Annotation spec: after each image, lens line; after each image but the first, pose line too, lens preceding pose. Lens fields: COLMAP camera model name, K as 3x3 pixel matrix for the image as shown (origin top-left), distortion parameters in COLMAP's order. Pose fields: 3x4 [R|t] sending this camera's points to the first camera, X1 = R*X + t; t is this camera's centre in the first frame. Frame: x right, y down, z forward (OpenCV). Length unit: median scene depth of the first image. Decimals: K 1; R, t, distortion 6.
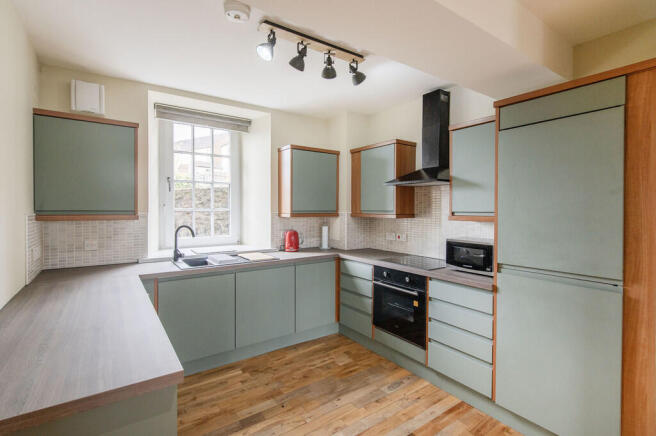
lens RADIAL K [[309.0, 0, 328.6], [0, 309.0, 211.8], [0, 0, 1]] dist [0.000533, -0.000219]
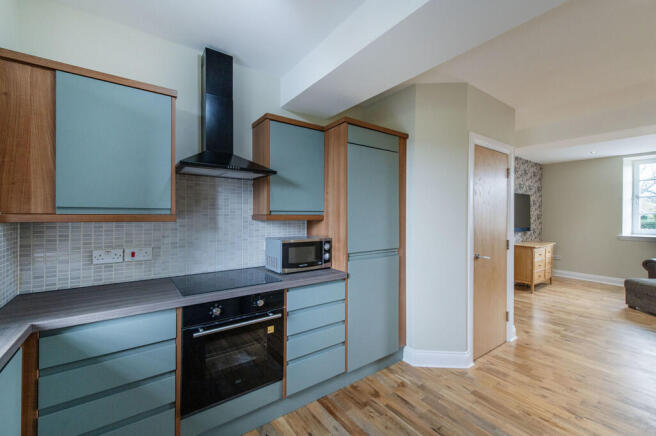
lens RADIAL K [[268.4, 0, 327.3], [0, 268.4, 220.0], [0, 0, 1]] dist [0.003309, -0.000329]
pose [[-0.014851, -0.015957, 0.999762, -0.309391], [0.007024, 0.999846, 0.016062, 0.013462], [-0.999865, 0.007261, -0.014737, 0.710464]]
